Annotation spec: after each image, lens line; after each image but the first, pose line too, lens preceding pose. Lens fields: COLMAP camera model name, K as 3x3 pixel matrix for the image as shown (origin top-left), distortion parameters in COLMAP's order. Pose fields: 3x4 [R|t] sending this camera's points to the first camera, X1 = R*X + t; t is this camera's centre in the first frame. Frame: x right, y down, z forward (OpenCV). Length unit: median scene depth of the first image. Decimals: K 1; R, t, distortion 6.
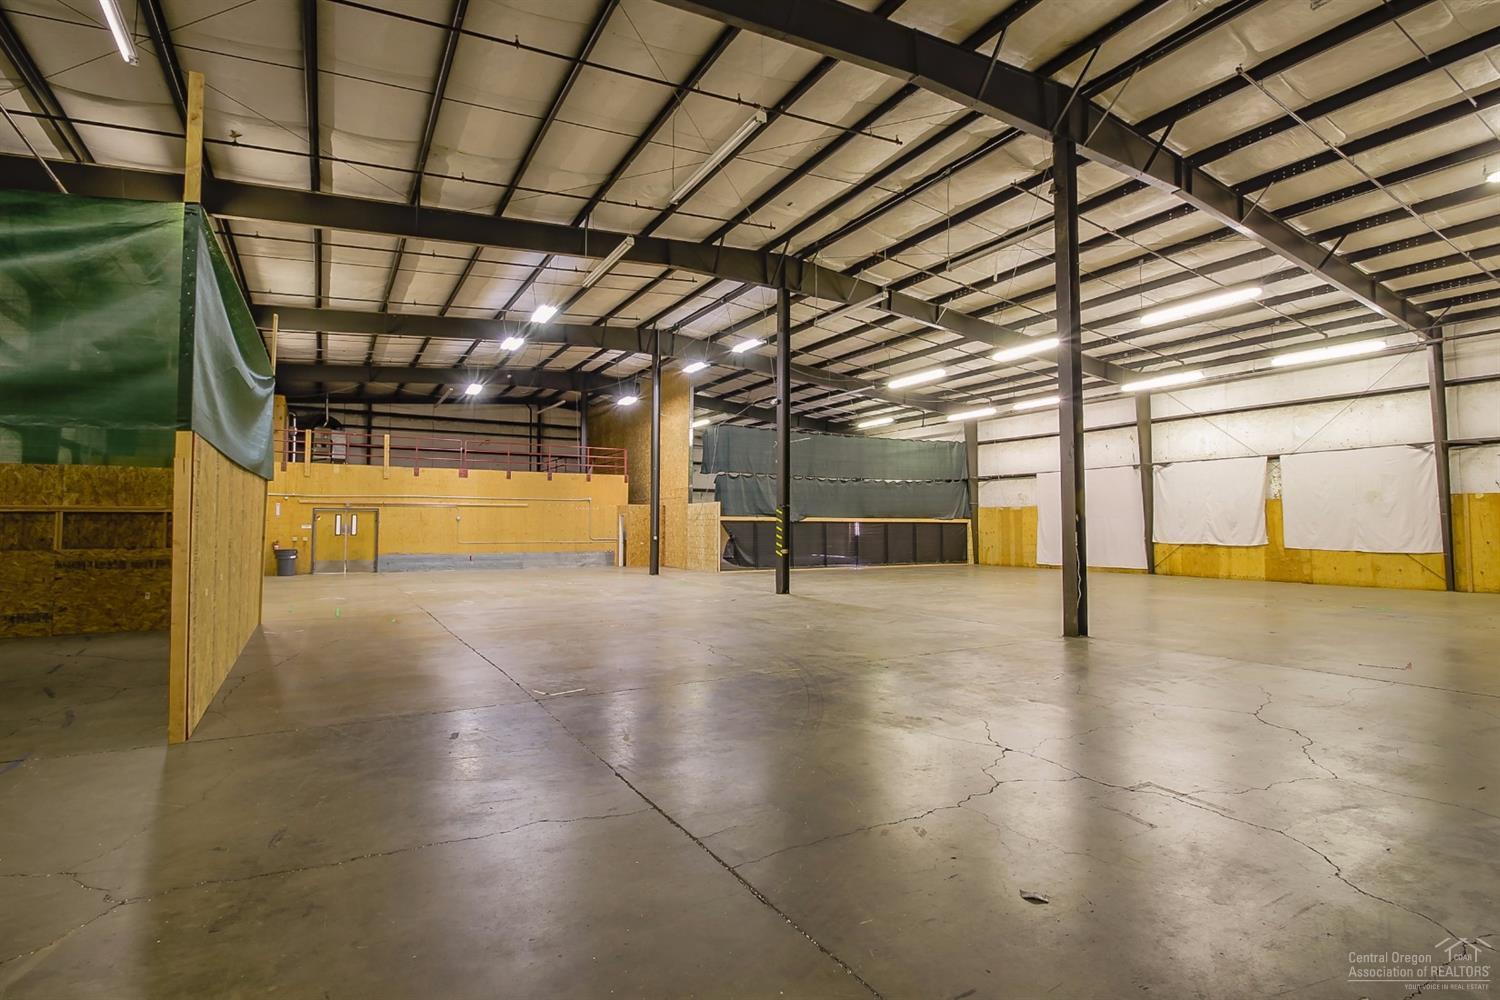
lens RADIAL K [[711.1, 0, 775.4], [0, 711.1, 513.9], [0, 0, 1]] dist [-0.021841, -0.004713]
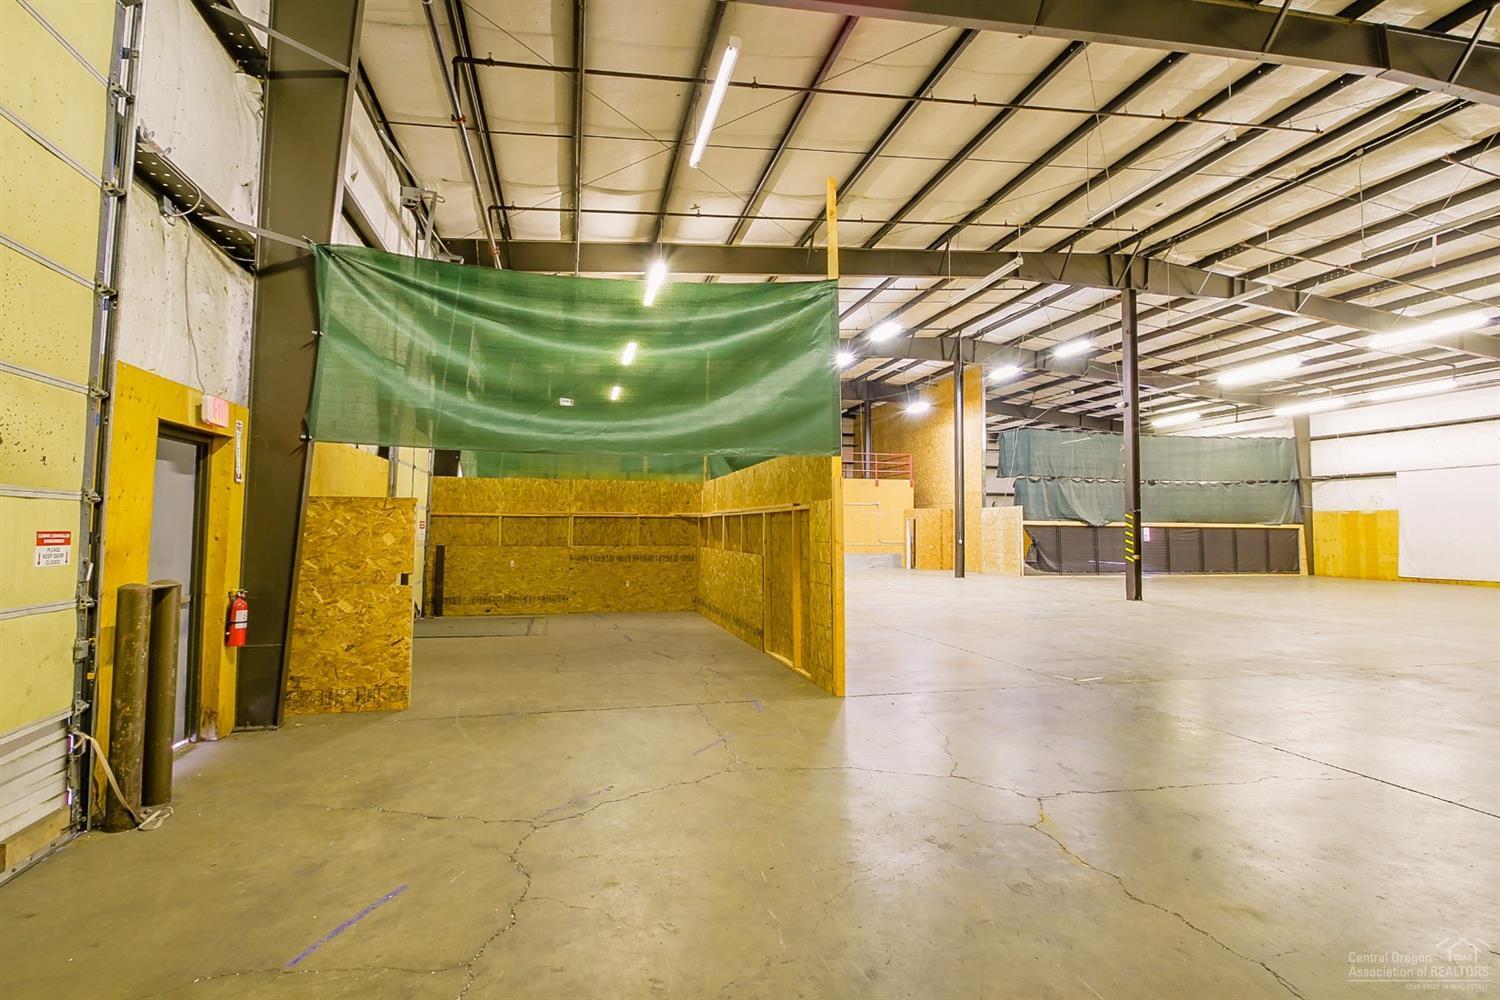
lens RADIAL K [[711.1, 0, 750.3], [0, 711.1, 489.1], [0, 0, 1]] dist [-0.021841, -0.004713]
pose [[0.949407, -0.010521, -0.313871, -0.131703], [-0.001913, 0.999226, -0.039279, -0.000720], [0.314041, 0.037892, 0.948653, -0.058031]]
